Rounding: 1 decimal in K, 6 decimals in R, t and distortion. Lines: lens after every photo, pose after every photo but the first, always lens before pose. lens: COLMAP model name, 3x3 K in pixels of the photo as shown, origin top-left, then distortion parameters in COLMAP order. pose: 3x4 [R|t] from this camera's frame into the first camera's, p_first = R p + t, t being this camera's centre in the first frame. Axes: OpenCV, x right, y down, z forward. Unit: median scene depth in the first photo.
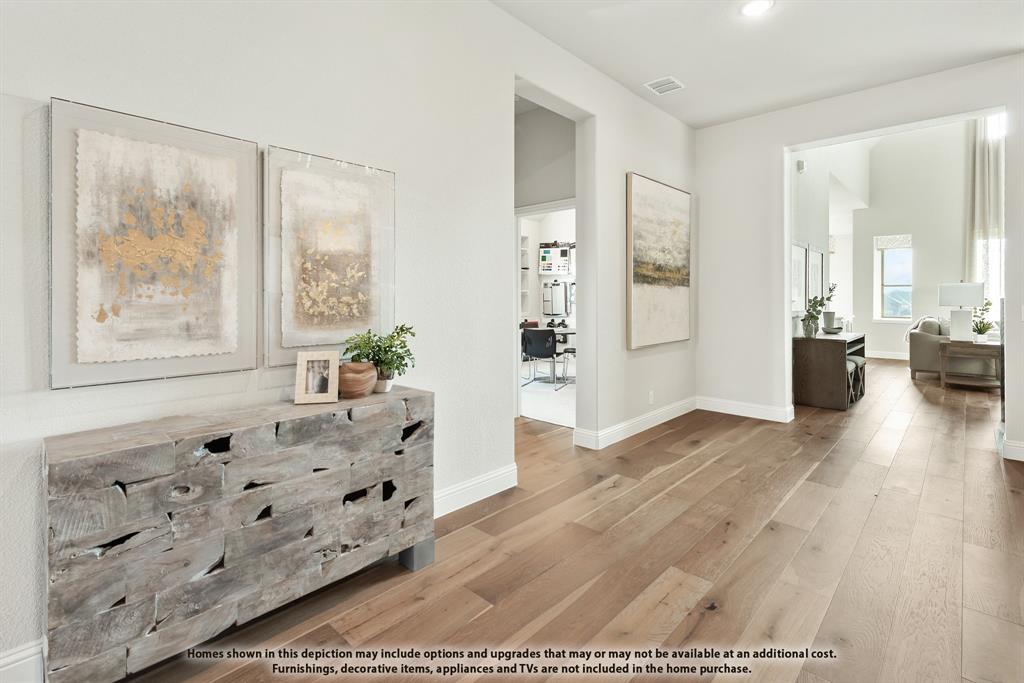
lens RADIAL K [[470.9, 0, 511.4], [0, 470.9, 295.0], [0, 0, 1]] dist [0.000254, 0.000041]
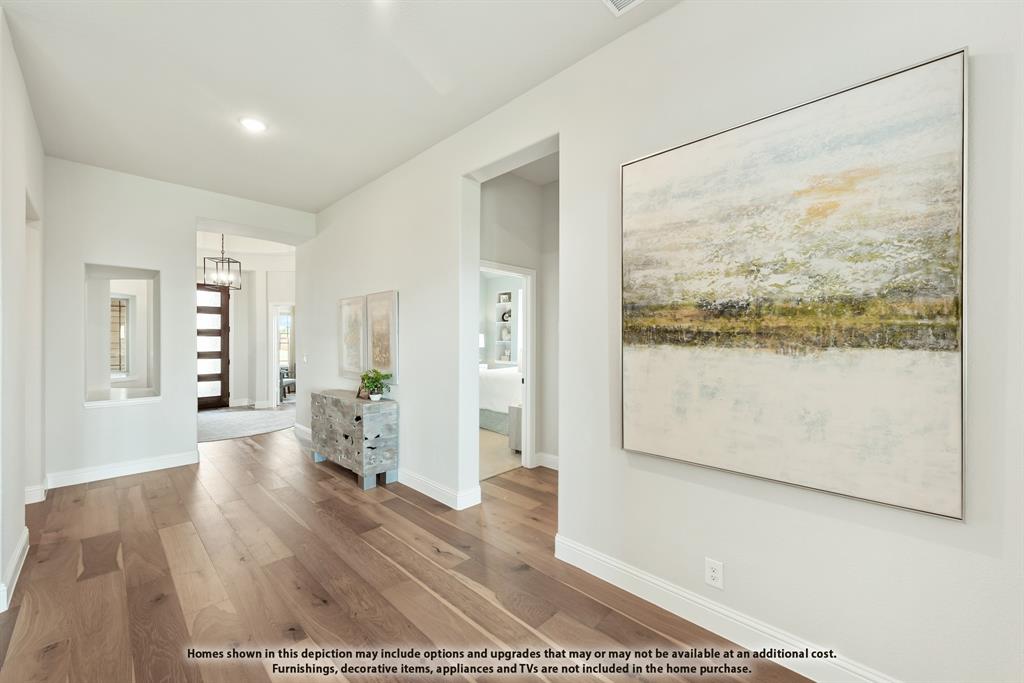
lens RADIAL K [[410.4, 0, 509.7], [0, 410.4, 337.7], [0, 0, 1]] dist [0.029708, -0.000138]
pose [[-0.031094, -0.004370, -0.999507, 1.053631], [0.004449, 0.999980, -0.004511, -0.041425], [0.999507, -0.004588, -0.031074, 1.133948]]
